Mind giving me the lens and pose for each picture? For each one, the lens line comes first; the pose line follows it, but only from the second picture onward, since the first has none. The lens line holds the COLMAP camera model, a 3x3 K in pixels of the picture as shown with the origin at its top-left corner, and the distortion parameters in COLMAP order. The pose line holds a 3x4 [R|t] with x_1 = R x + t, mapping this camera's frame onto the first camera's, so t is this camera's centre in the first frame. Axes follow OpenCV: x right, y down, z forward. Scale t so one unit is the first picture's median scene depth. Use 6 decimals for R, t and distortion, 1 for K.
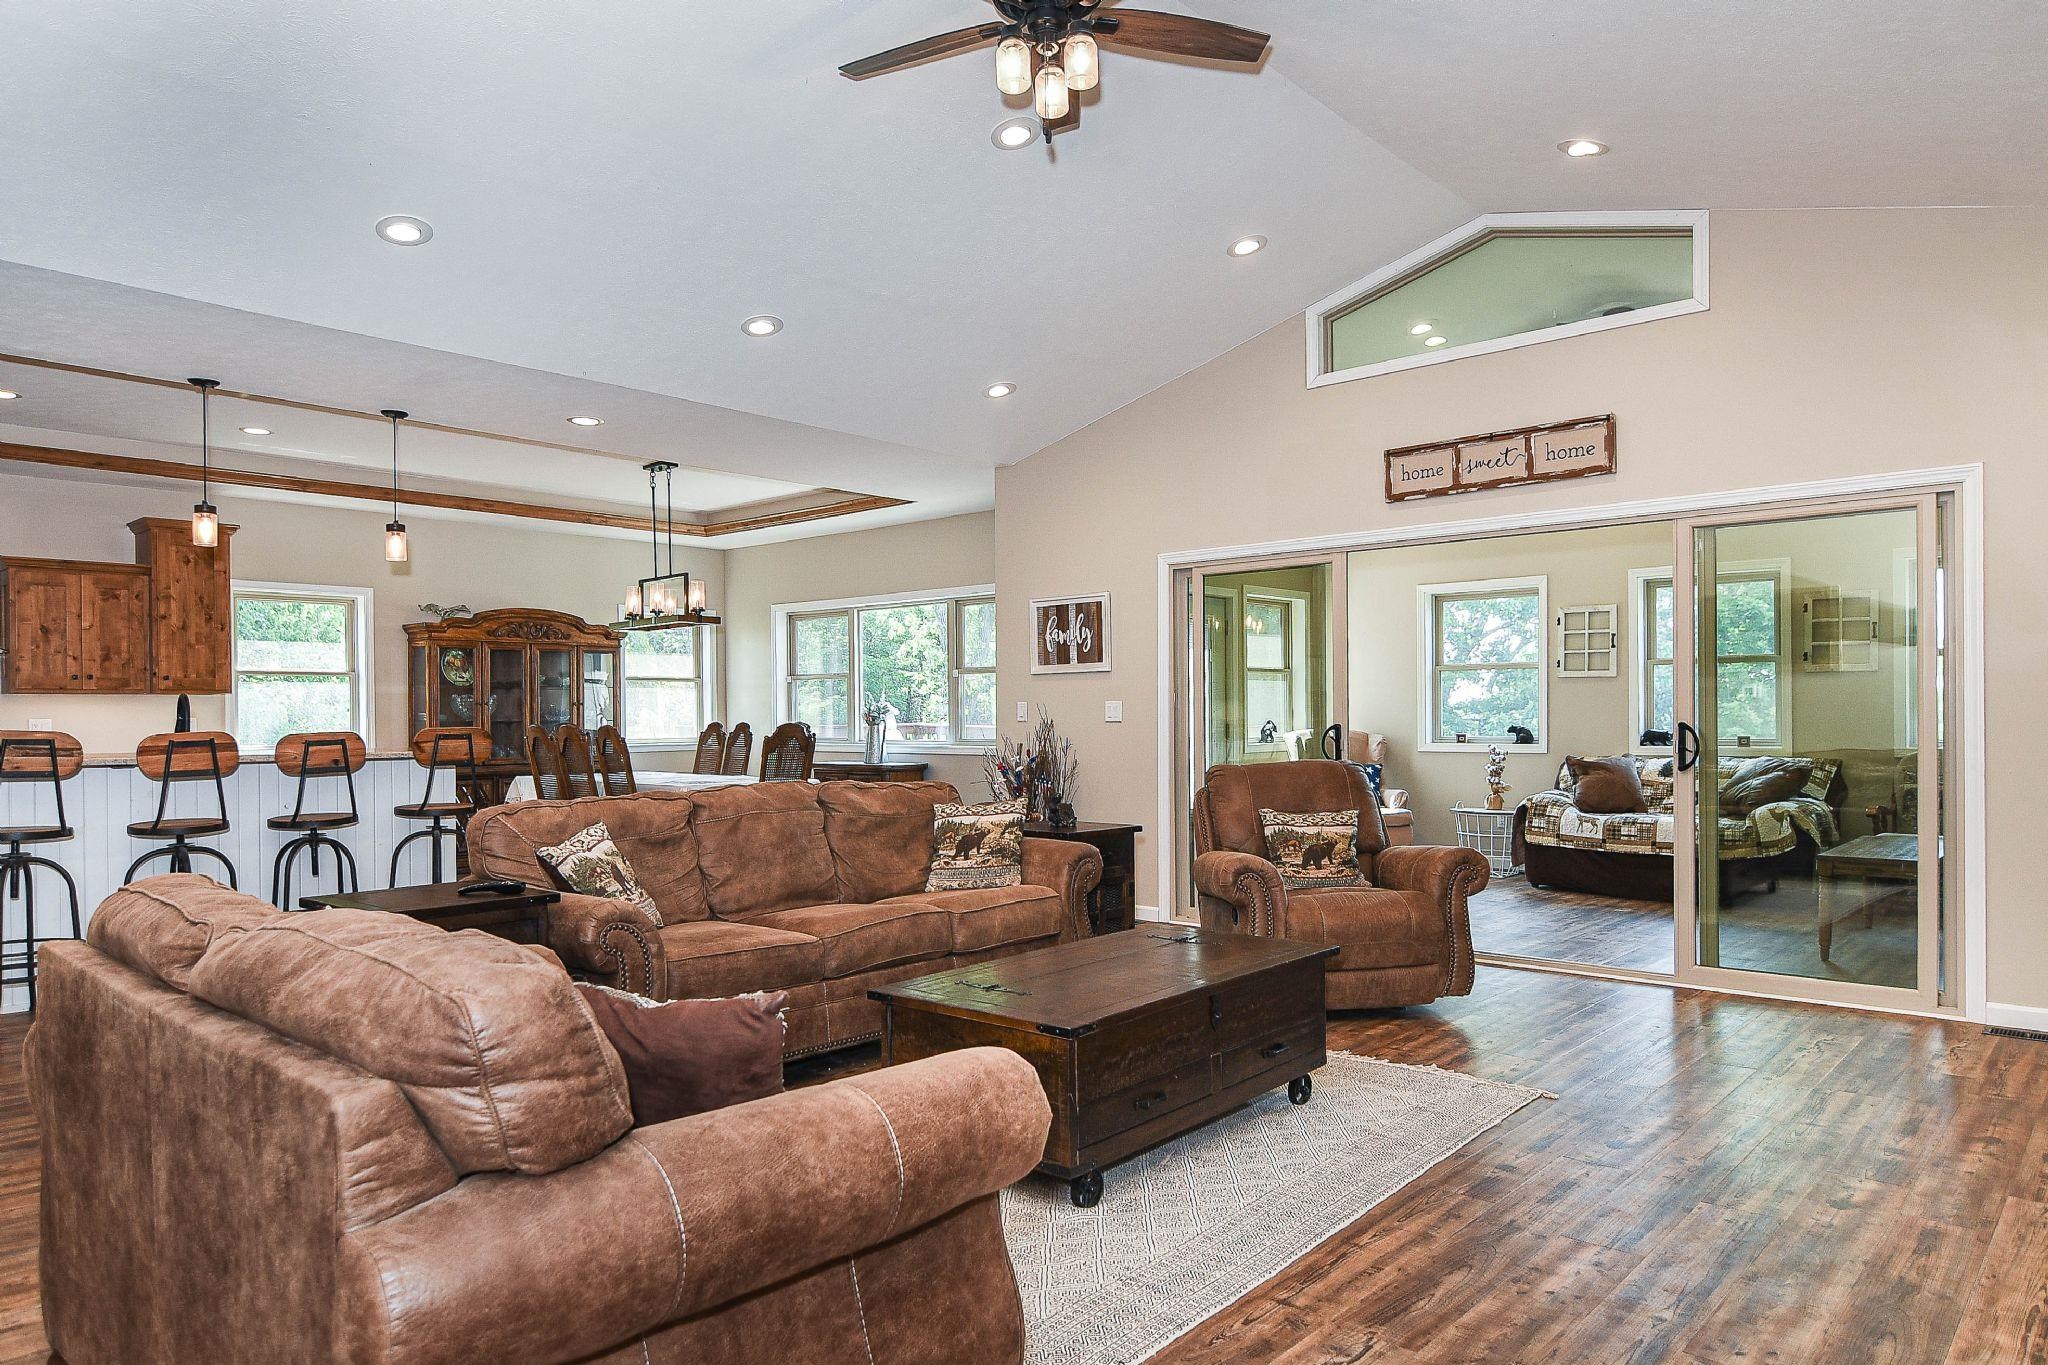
lens RADIAL K [[1268.7, 0, 1021.6], [0, 1268.7, 726.9], [0, 0, 1]] dist [0.001904, -0.014086]
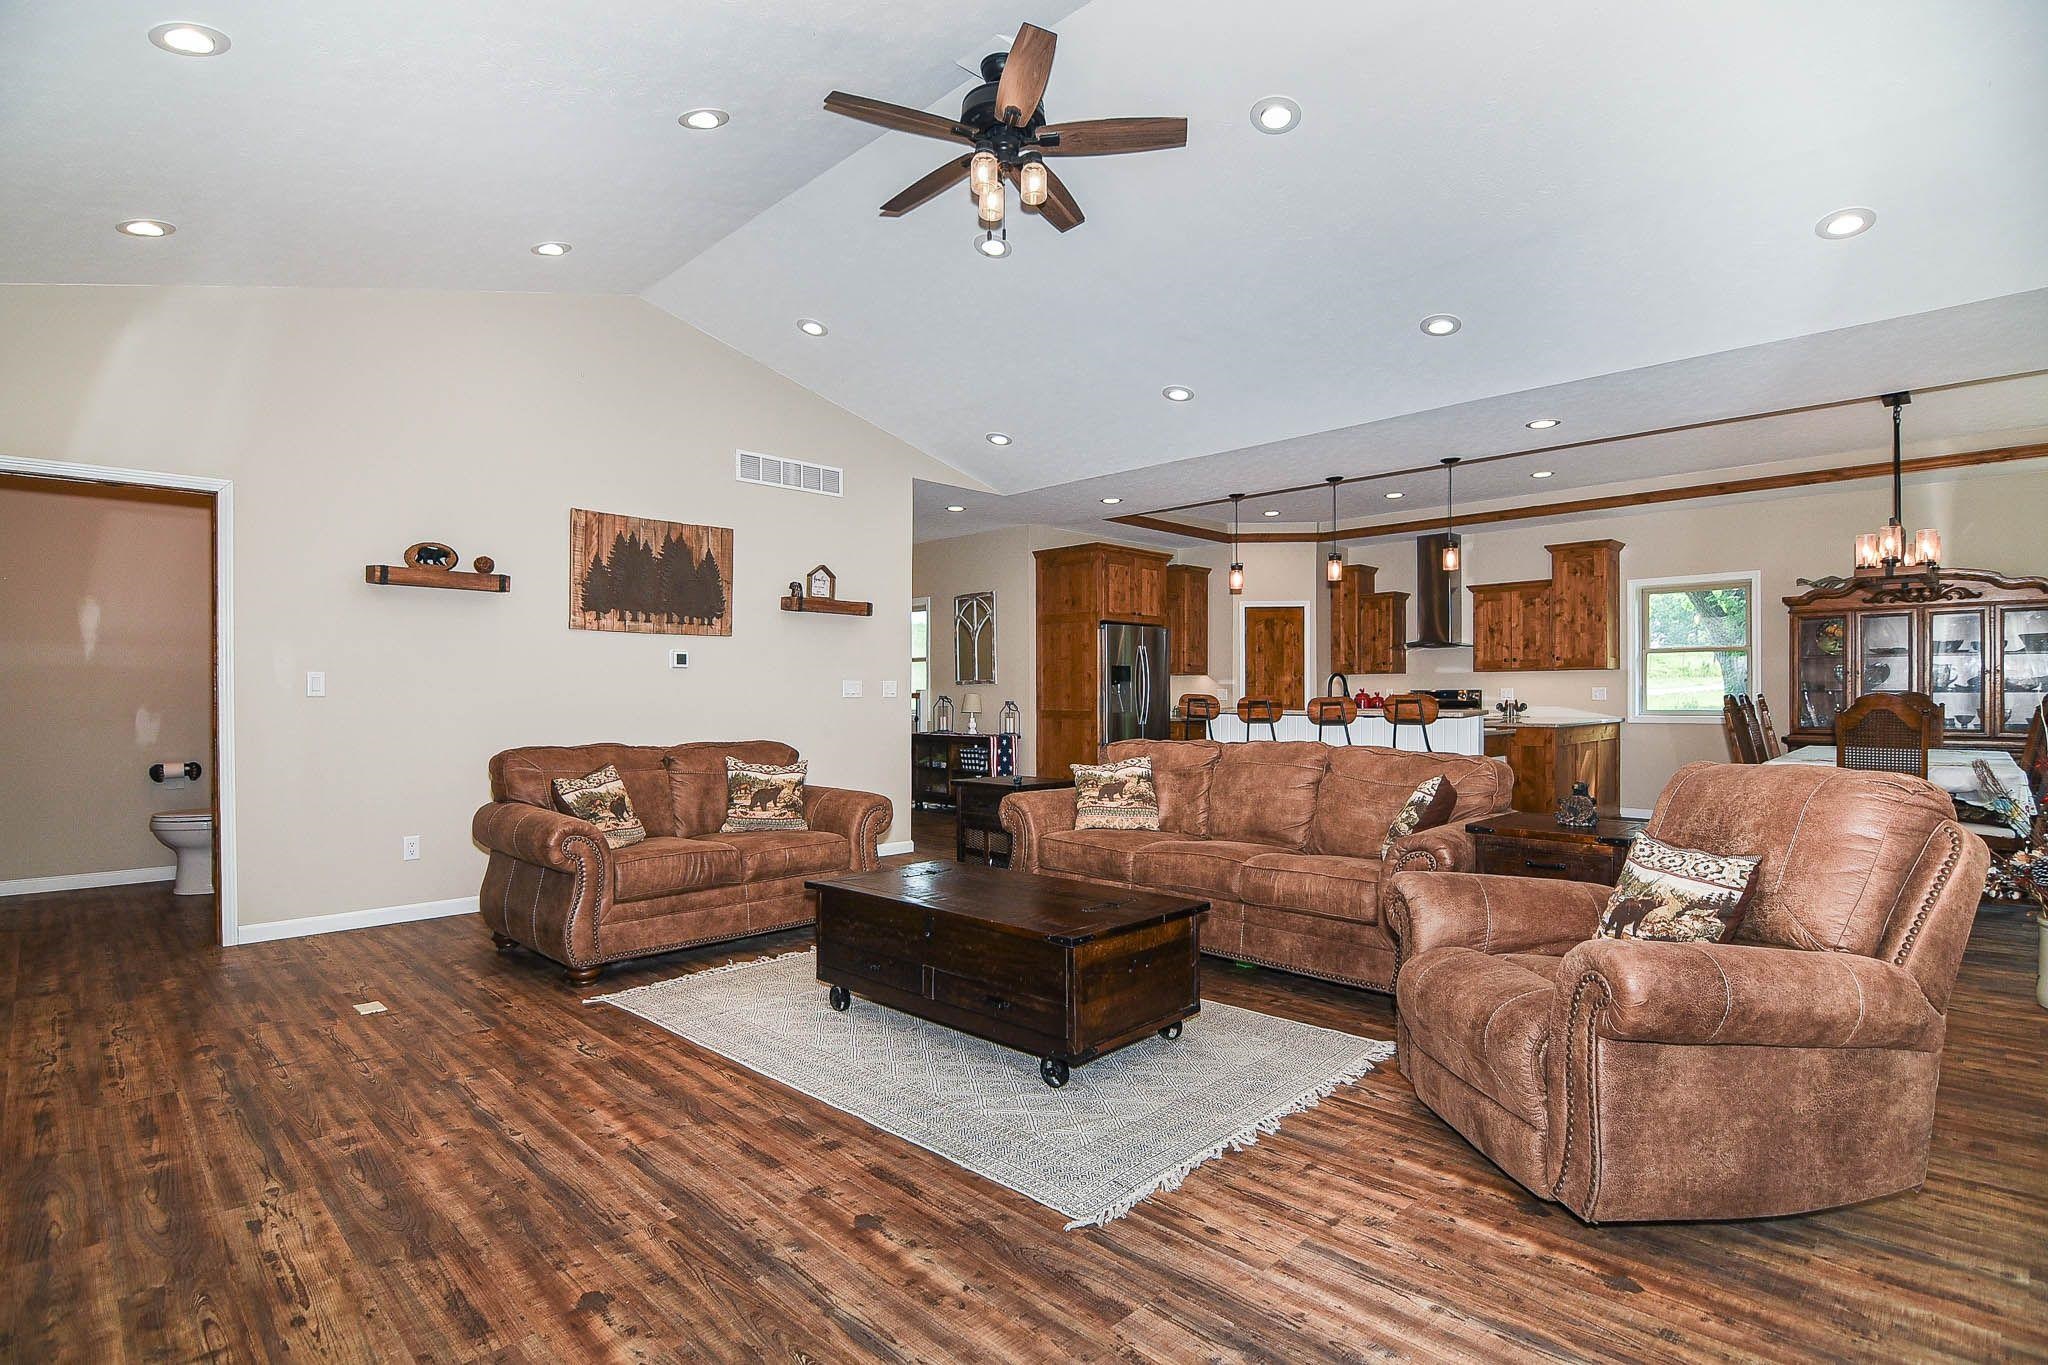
lens RADIAL K [[994.1, 0, 1027.4], [0, 994.1, 698.8], [0, 0, 1]] dist [-0.003478, -0.010545]
pose [[-0.035215, 0.011798, -0.999310, 0.462529], [-0.005529, 0.999913, 0.012000, -0.004213], [0.999364, 0.005948, -0.035147, 0.475370]]
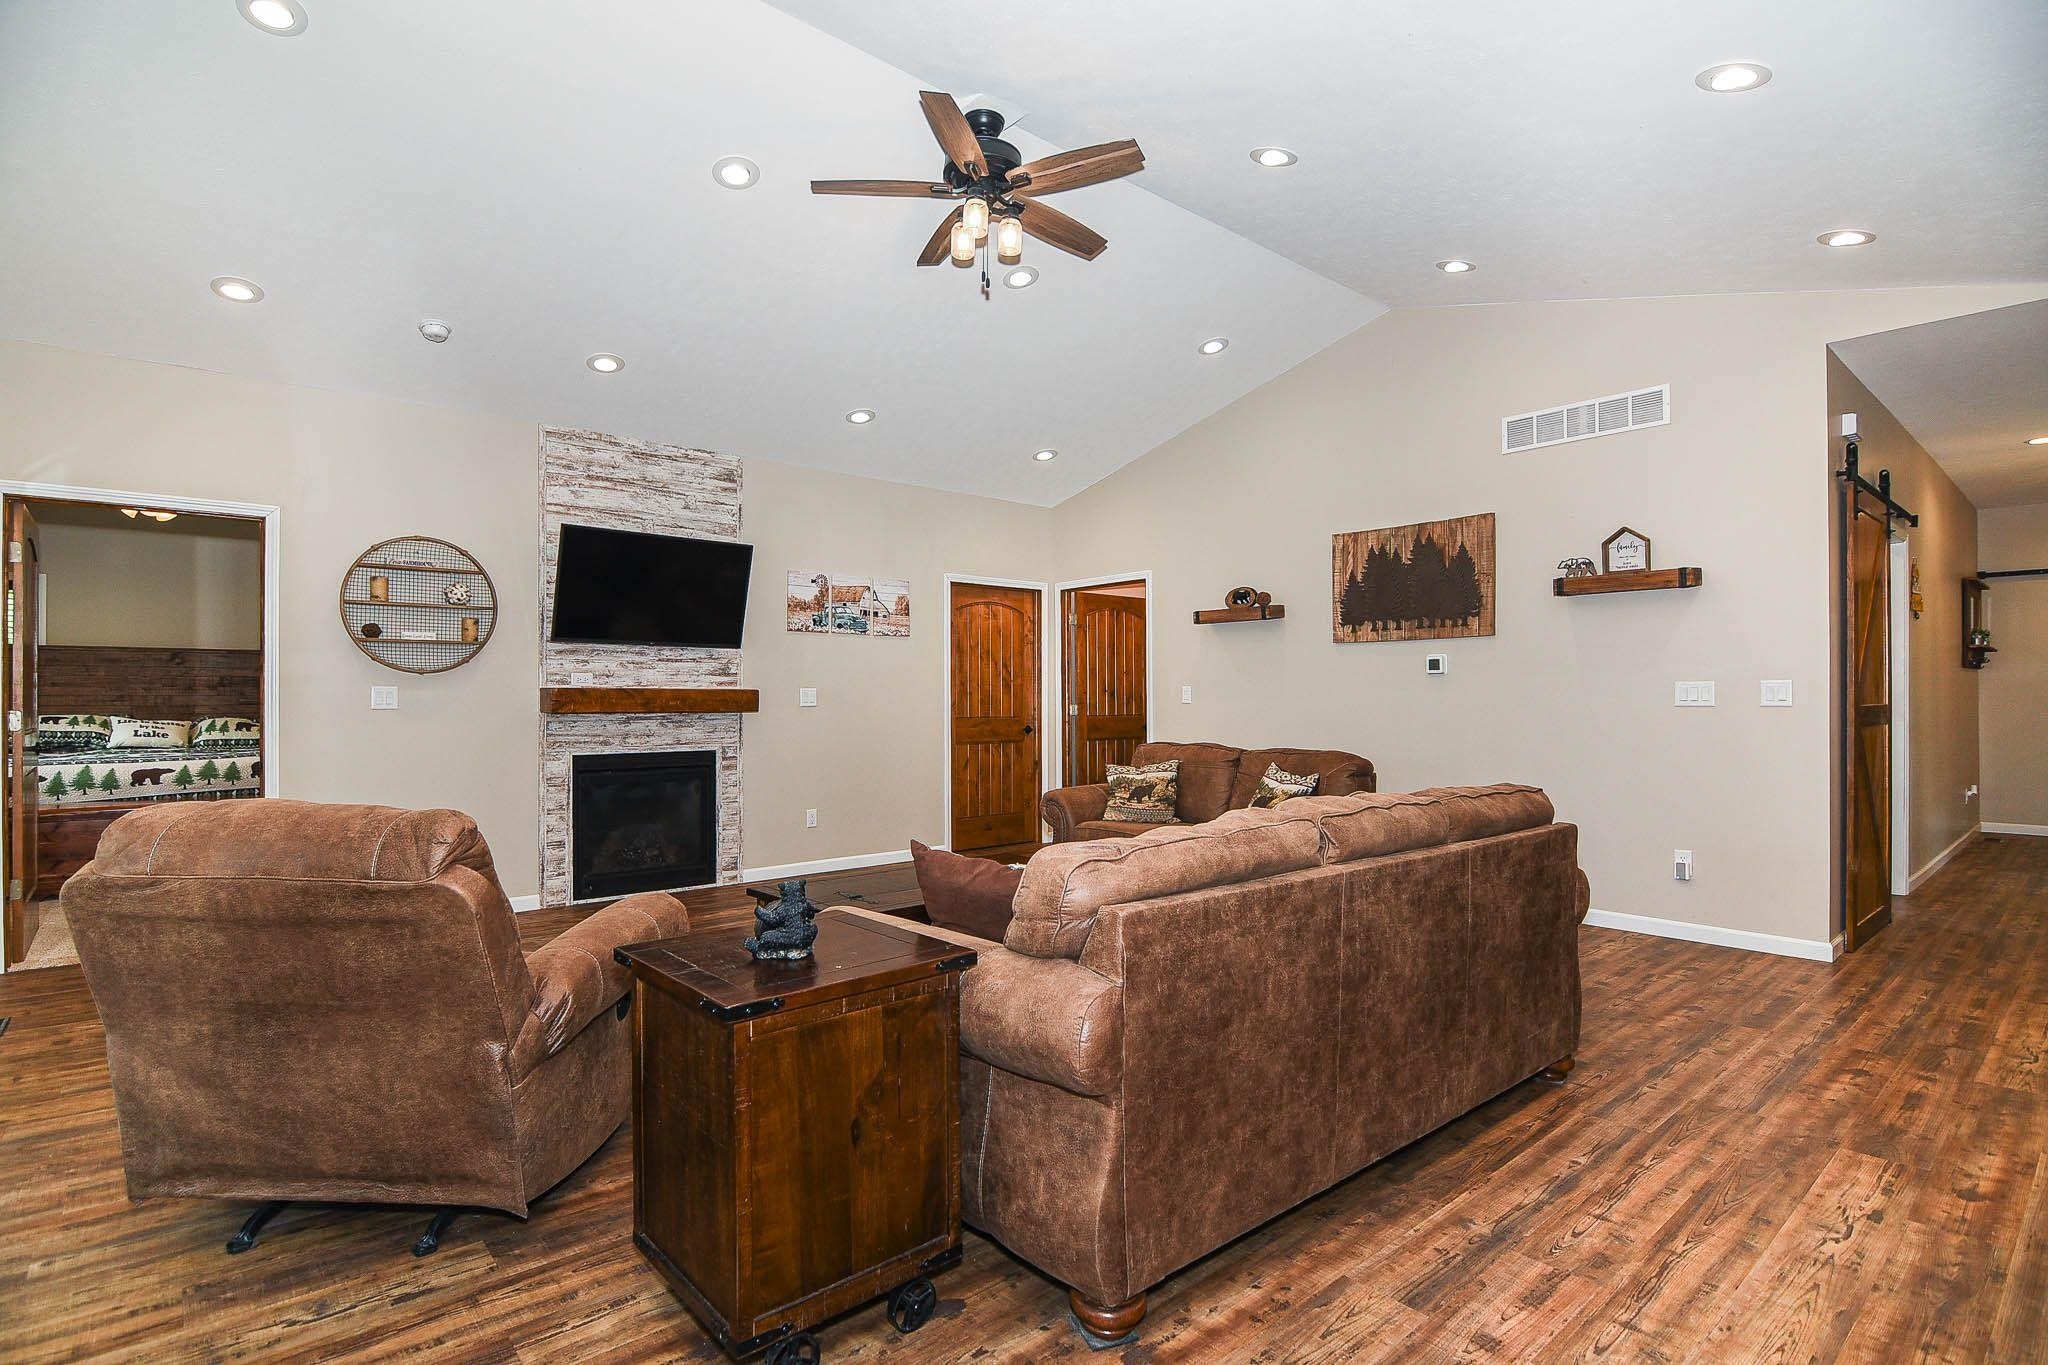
lens RADIAL K [[994.1, 0, 1027.4], [0, 994.1, 698.8], [0, 0, 1]] dist [-0.003478, -0.010545]
pose [[-0.993905, 0.009813, 0.109807, -0.070665], [0.010661, 0.999918, 0.007137, -0.007225], [-0.109728, 0.008265, -0.993927, 0.935538]]
